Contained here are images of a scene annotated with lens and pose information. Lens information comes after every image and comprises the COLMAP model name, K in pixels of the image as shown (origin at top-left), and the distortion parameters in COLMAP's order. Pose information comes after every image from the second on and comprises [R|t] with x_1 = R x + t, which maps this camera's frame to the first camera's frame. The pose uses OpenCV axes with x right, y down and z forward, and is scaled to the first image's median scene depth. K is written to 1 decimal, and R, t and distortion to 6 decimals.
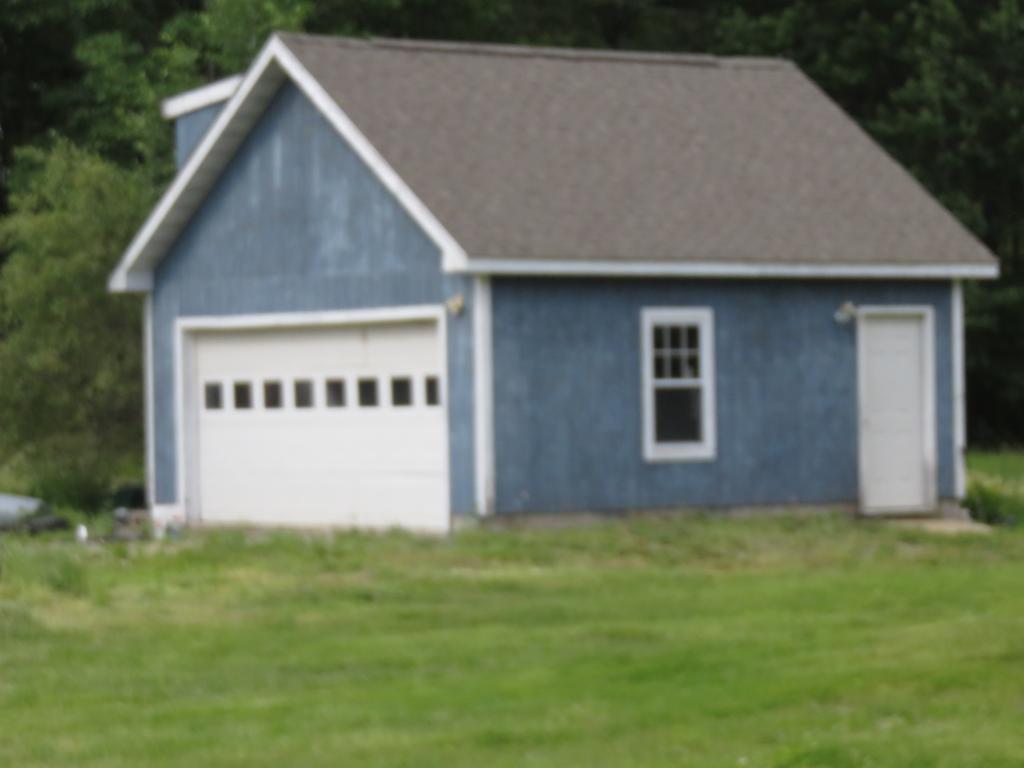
lens RADIAL K [[3825.1, 0, 513.1], [0, 3825.1, 386.6], [0, 0, 1]] dist [0.124759, 0.000000]
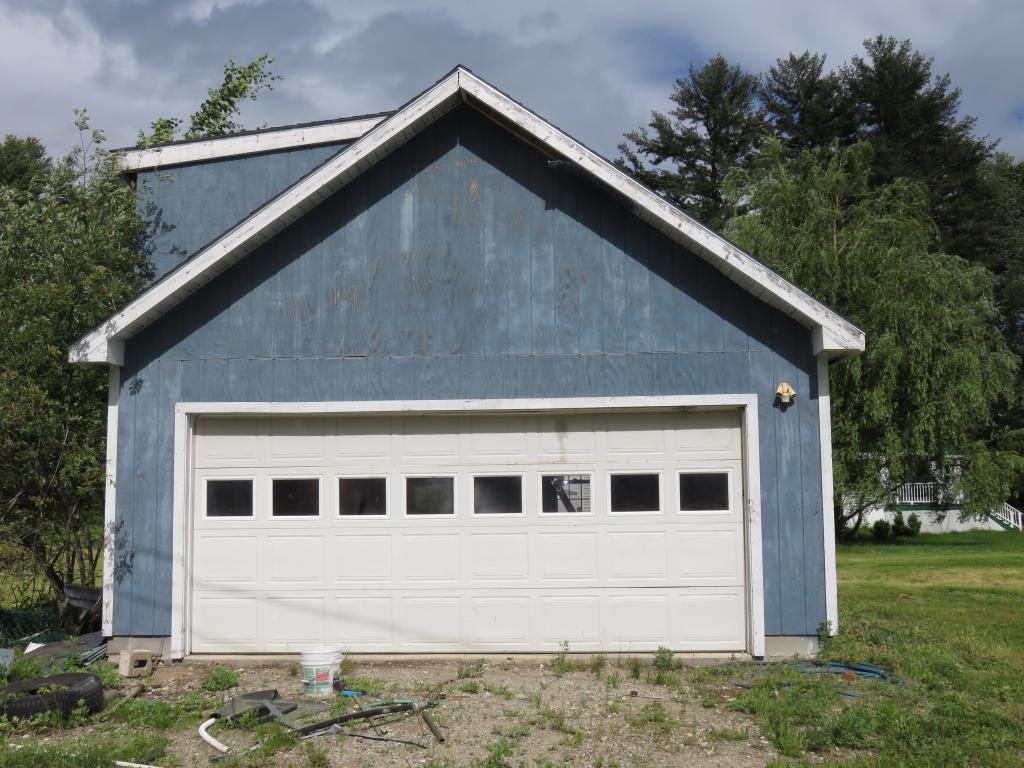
lens RADIAL K [[1033.6, 0, 512.5], [0, 1033.6, 381.2], [0, 0, 1]] dist [-0.048004, 0.000000]
pose [[0.635984, 0.089788, 0.766461, -0.225371], [-0.002056, 0.993402, -0.114668, 0.003129], [-0.771700, 0.071351, 0.631972, 0.859585]]
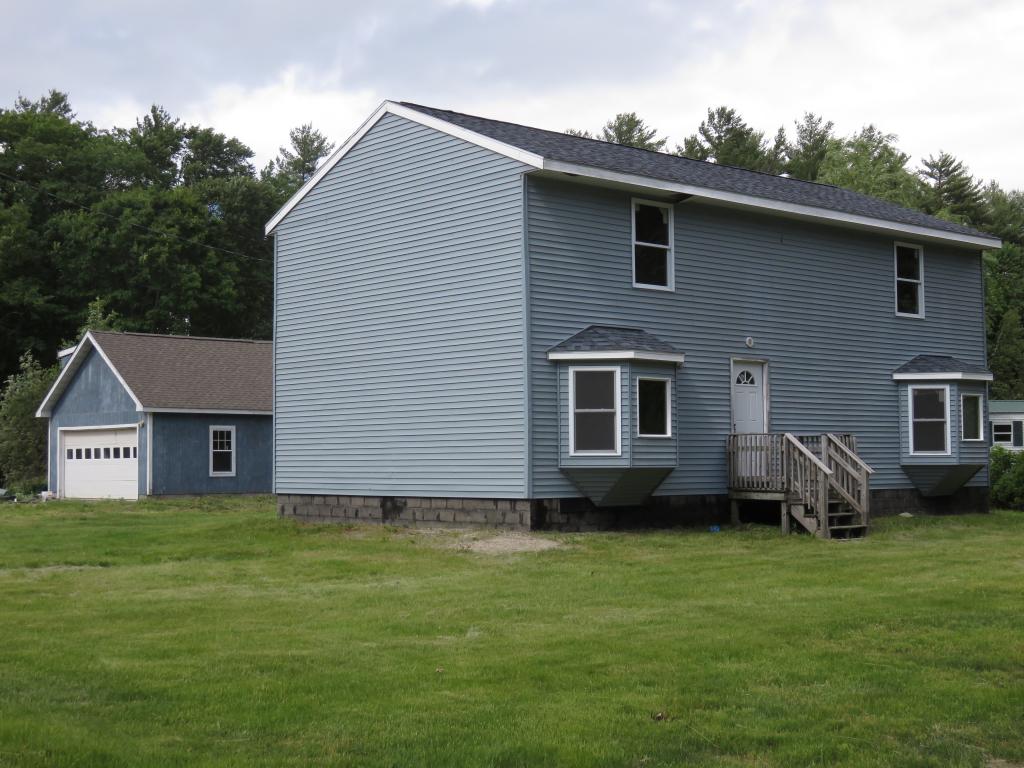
lens RADIAL K [[1476.3, 0, 515.1], [0, 1476.3, 380.6], [0, 0, 1]] dist [-0.023906, 0.000000]
pose [[0.992557, 0.015461, 0.120794, 0.126706], [-0.008816, 0.998428, -0.055347, 0.006018], [-0.121460, 0.053870, 0.991133, -0.151362]]
